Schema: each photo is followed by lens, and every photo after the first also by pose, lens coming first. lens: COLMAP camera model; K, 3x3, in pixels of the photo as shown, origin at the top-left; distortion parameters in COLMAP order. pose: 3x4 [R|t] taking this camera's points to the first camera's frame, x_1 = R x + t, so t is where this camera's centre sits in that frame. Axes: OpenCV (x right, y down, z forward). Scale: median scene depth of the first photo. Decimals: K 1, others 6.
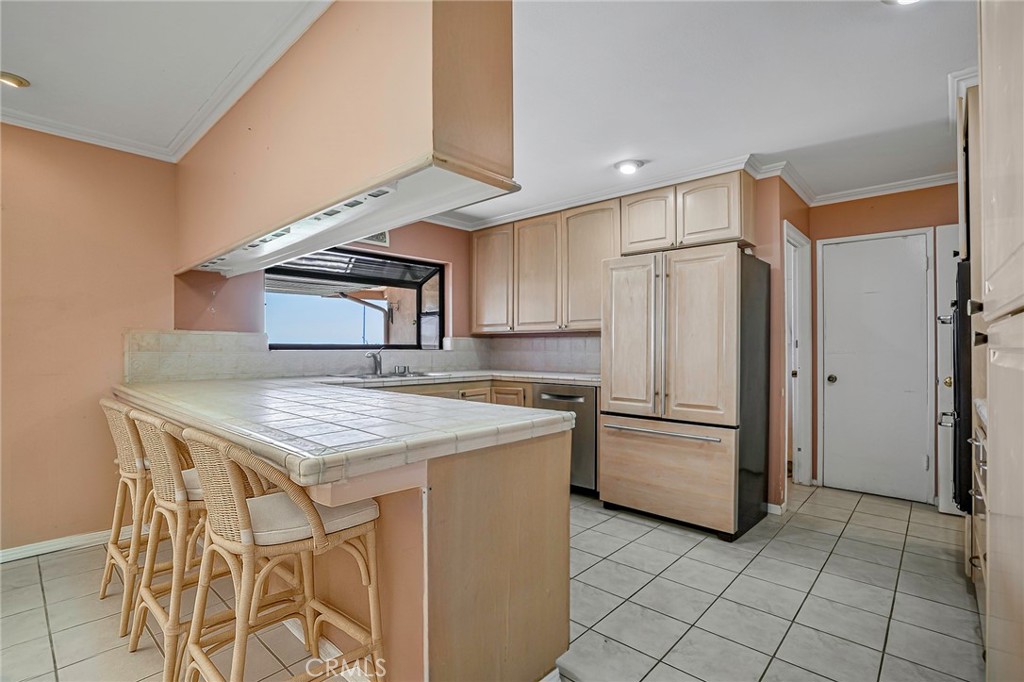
lens RADIAL K [[484.9, 0, 506.3], [0, 484.9, 343.1], [0, 0, 1]] dist [-0.023988, 0.004815]
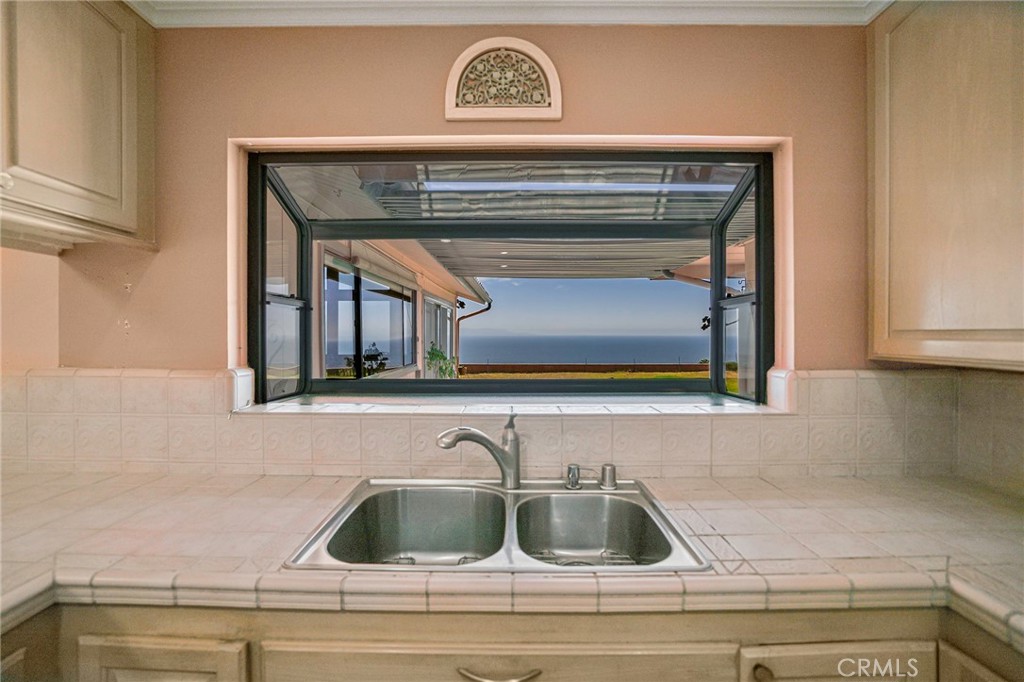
lens RADIAL K [[484.9, 0, 515.6], [0, 484.9, 337.9], [0, 0, 1]] dist [-0.023988, 0.004815]
pose [[0.693215, 0.004573, -0.720716, -0.012400], [0.008896, 0.999849, 0.014901, -0.044831], [0.720676, -0.016741, 0.693070, 0.732276]]
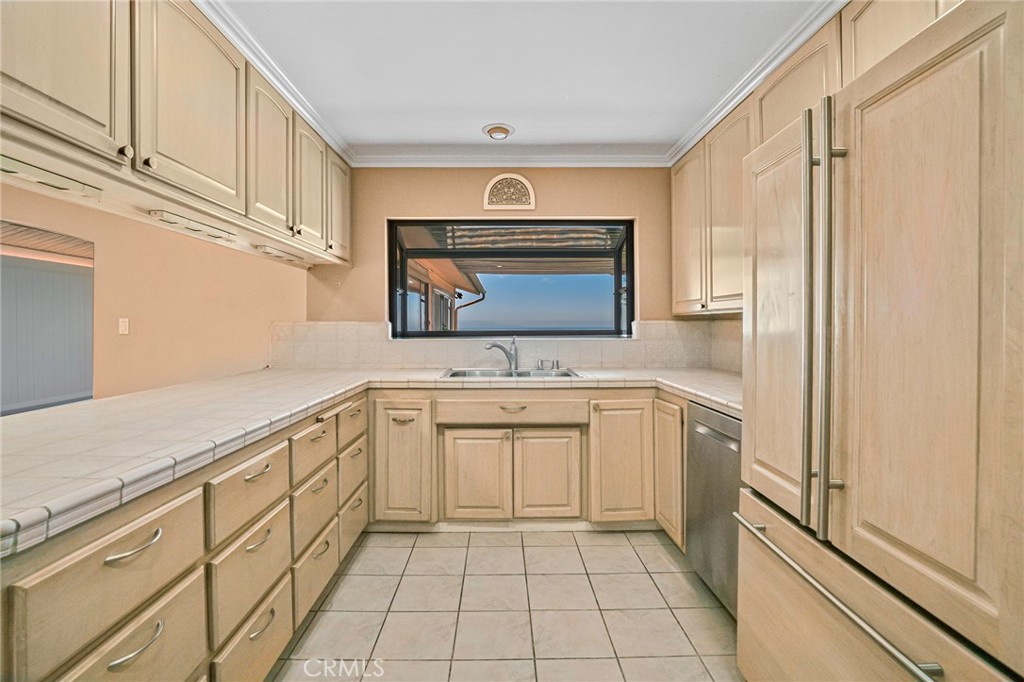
lens RADIAL K [[484.9, 0, 513.1], [0, 484.9, 326.5], [0, 0, 1]] dist [-0.023988, 0.004815]
pose [[0.707692, -0.003384, -0.706513, 0.293022], [0.012968, 0.999882, 0.008200, -0.013260], [0.706402, -0.014965, 0.707652, 0.410892]]
